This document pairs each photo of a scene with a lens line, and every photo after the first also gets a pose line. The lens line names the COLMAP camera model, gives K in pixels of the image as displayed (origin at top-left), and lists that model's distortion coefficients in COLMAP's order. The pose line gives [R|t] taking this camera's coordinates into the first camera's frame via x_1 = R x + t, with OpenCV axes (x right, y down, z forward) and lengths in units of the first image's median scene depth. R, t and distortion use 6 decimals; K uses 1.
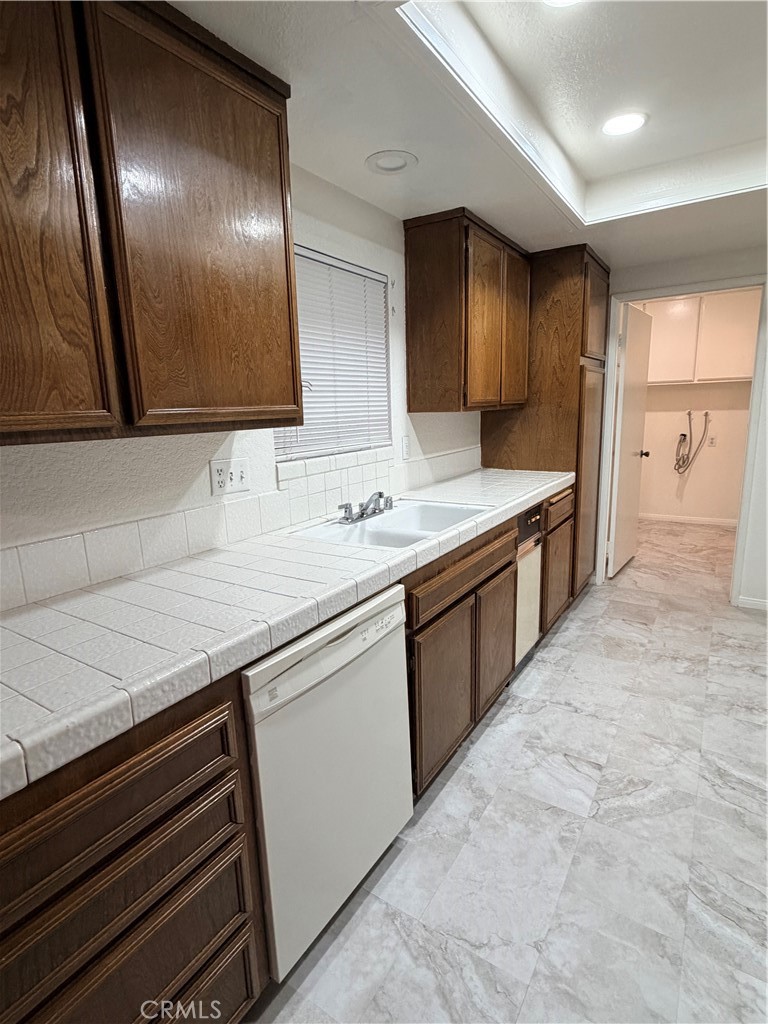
lens RADIAL K [[519.1, 0, 385.5], [0, 519.1, 511.2], [0, 0, 1]] dist [0.000316, 0.000258]
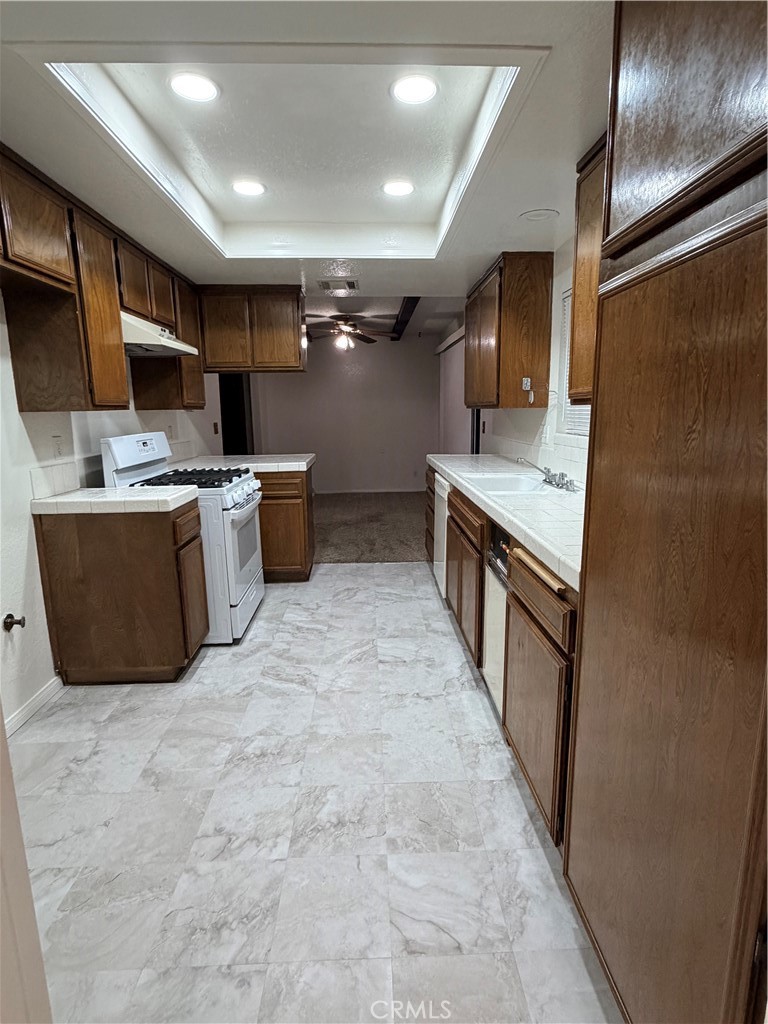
lens RADIAL K [[519.1, 0, 386.8], [0, 519.1, 507.9], [0, 0, 1]] dist [0.000316, 0.000258]
pose [[-0.814899, 0.147005, -0.560651, 1.010920], [-0.079293, 0.929931, 0.359083, -0.359769], [0.574154, 0.337072, -0.746144, 1.722338]]
